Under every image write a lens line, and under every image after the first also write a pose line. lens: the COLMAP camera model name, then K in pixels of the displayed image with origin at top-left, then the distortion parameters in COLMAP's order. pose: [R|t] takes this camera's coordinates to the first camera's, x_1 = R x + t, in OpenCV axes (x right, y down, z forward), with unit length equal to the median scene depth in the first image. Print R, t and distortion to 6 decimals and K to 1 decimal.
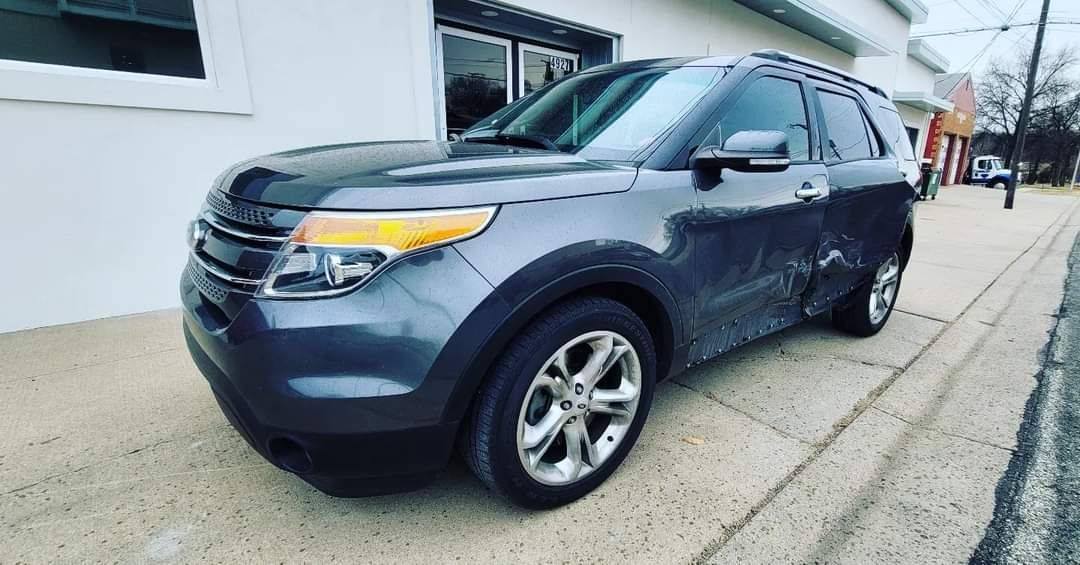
lens RADIAL K [[500.2, 0, 617.7], [0, 500.2, 280.7], [0, 0, 1]] dist [-0.010340, -0.000164]
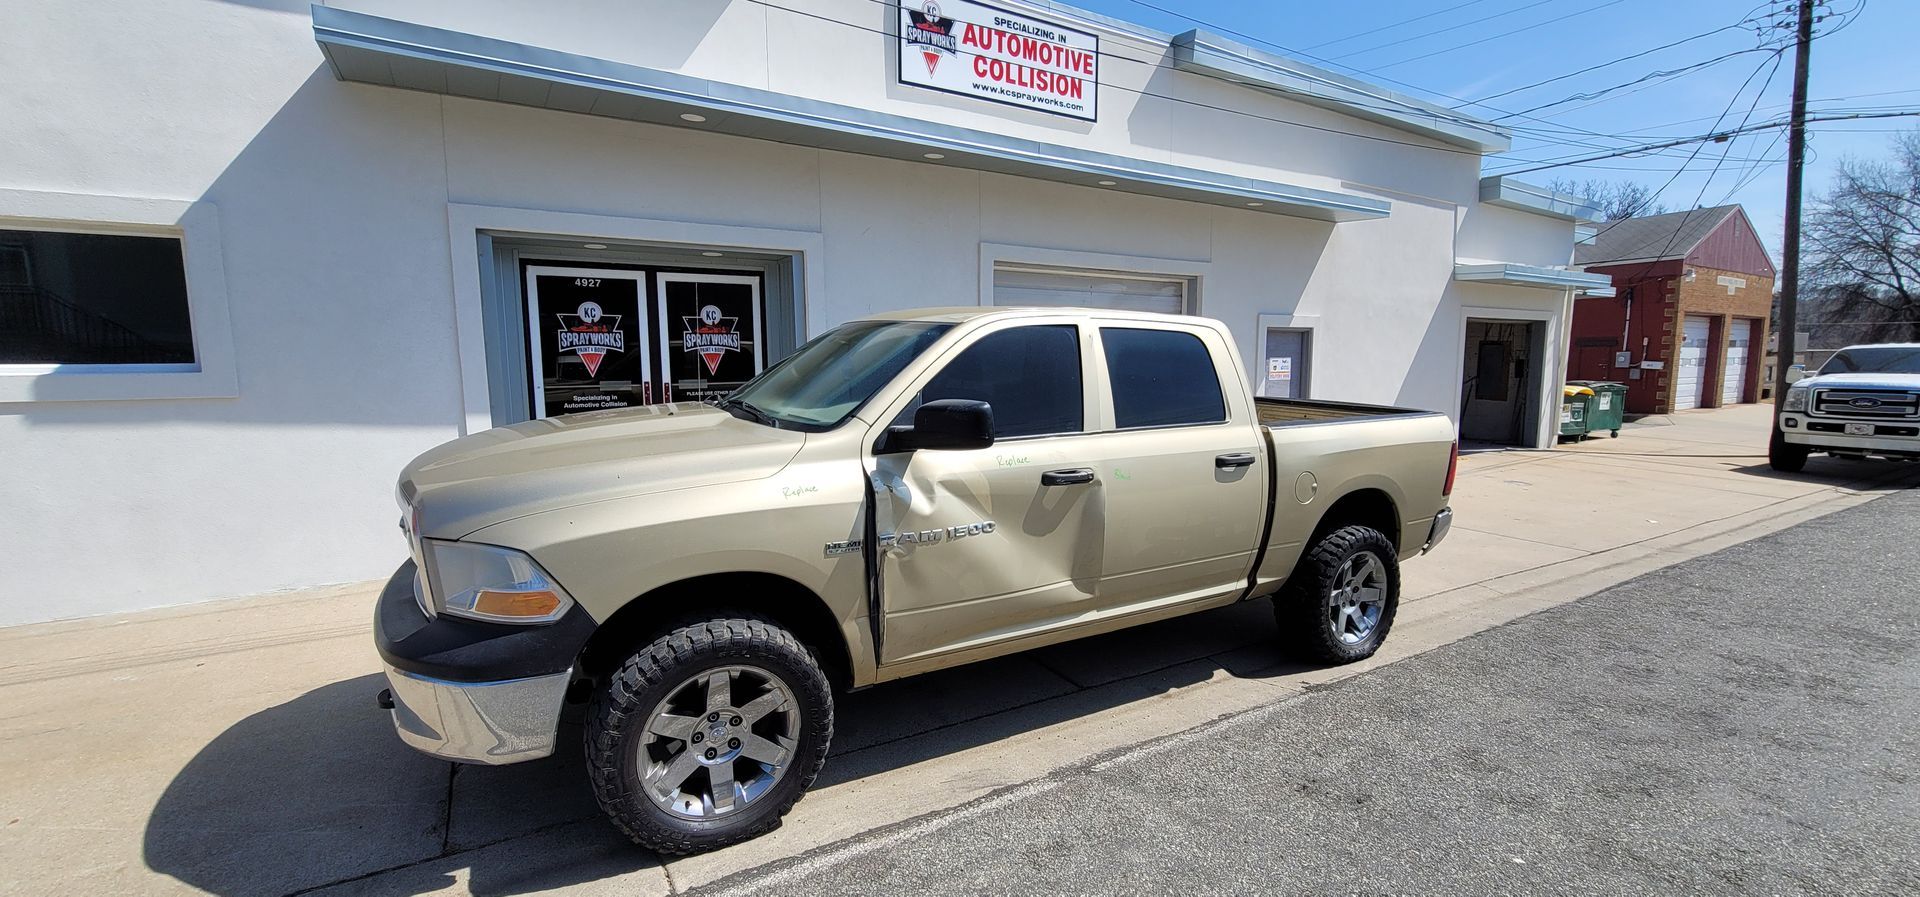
lens RADIAL K [[756.4, 0, 960.0], [0, 756.4, 448.5], [0, 0, 1]] dist [-0.000762, -0.000304]
pose [[0.962731, 0.006829, -0.270375, 0.158579], [-0.041303, 0.991668, -0.122021, -0.017917], [0.267289, 0.128641, 0.954991, 0.000982]]
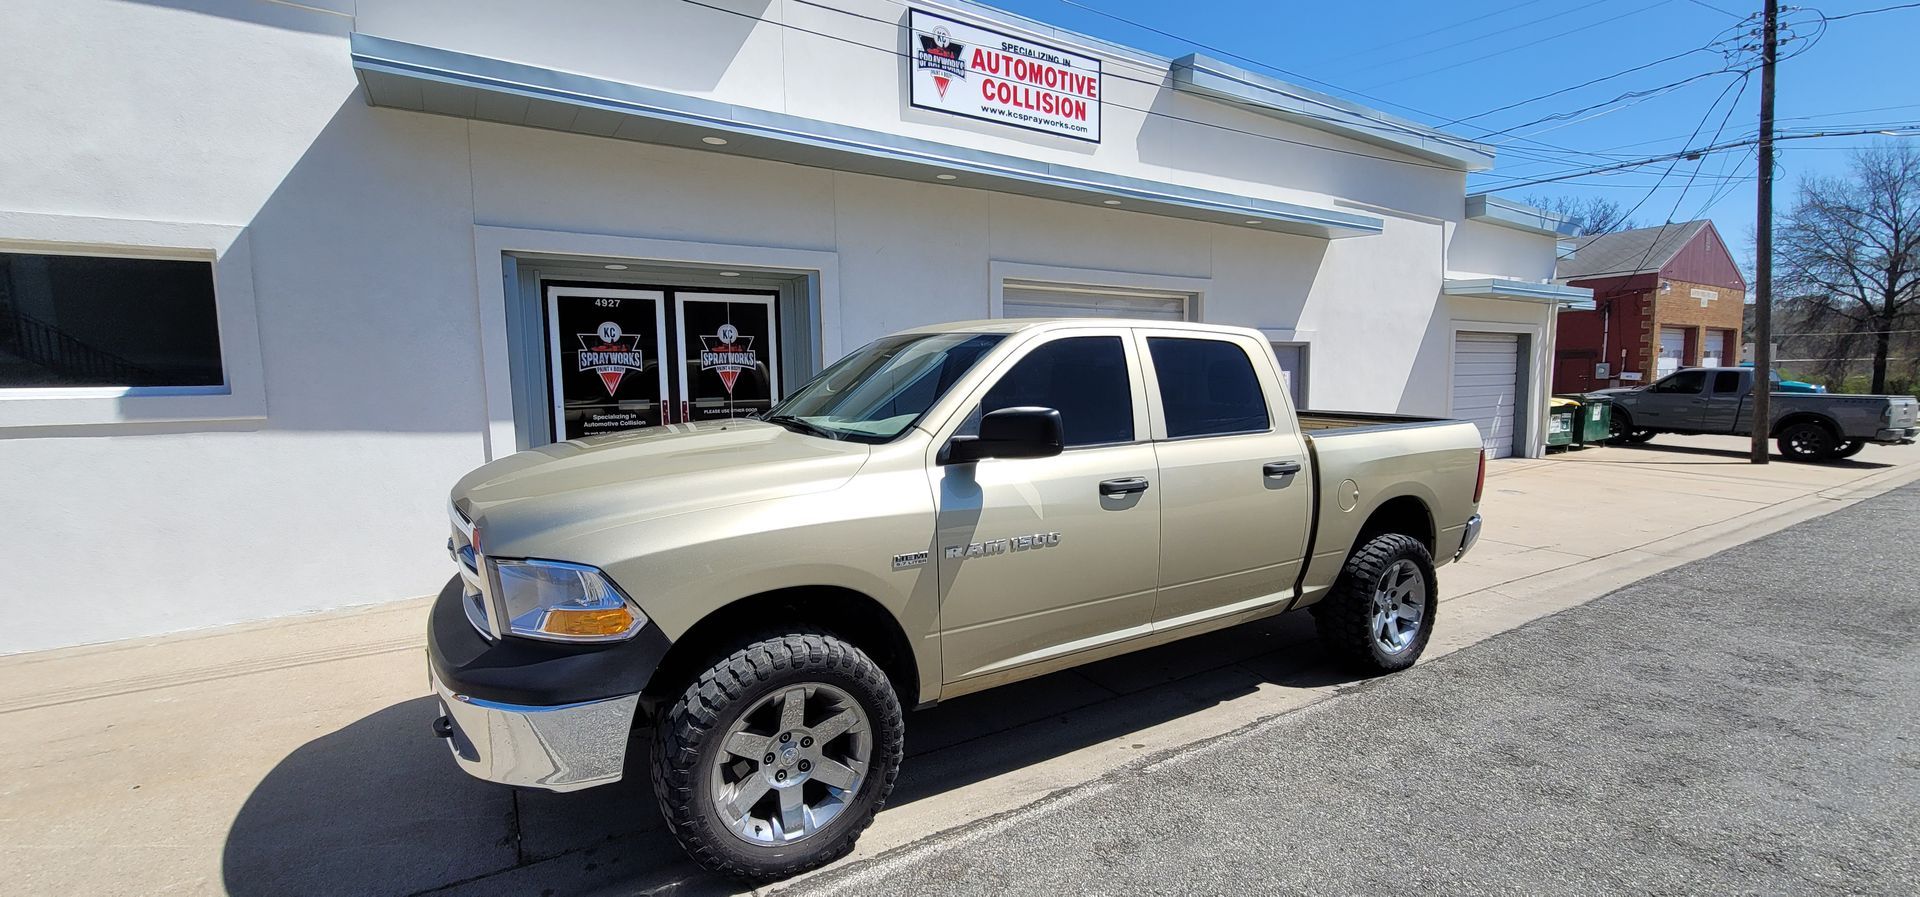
lens RADIAL K [[757.7, 0, 960.0], [0, 757.7, 448.5], [0, 0, 1]] dist [-0.001210, -0.000021]
pose [[0.967484, -0.010063, -0.252734, 0.147294], [-0.027825, 0.988909, -0.145892, -0.015573], [0.251399, 0.148180, 0.956473, -0.006728]]
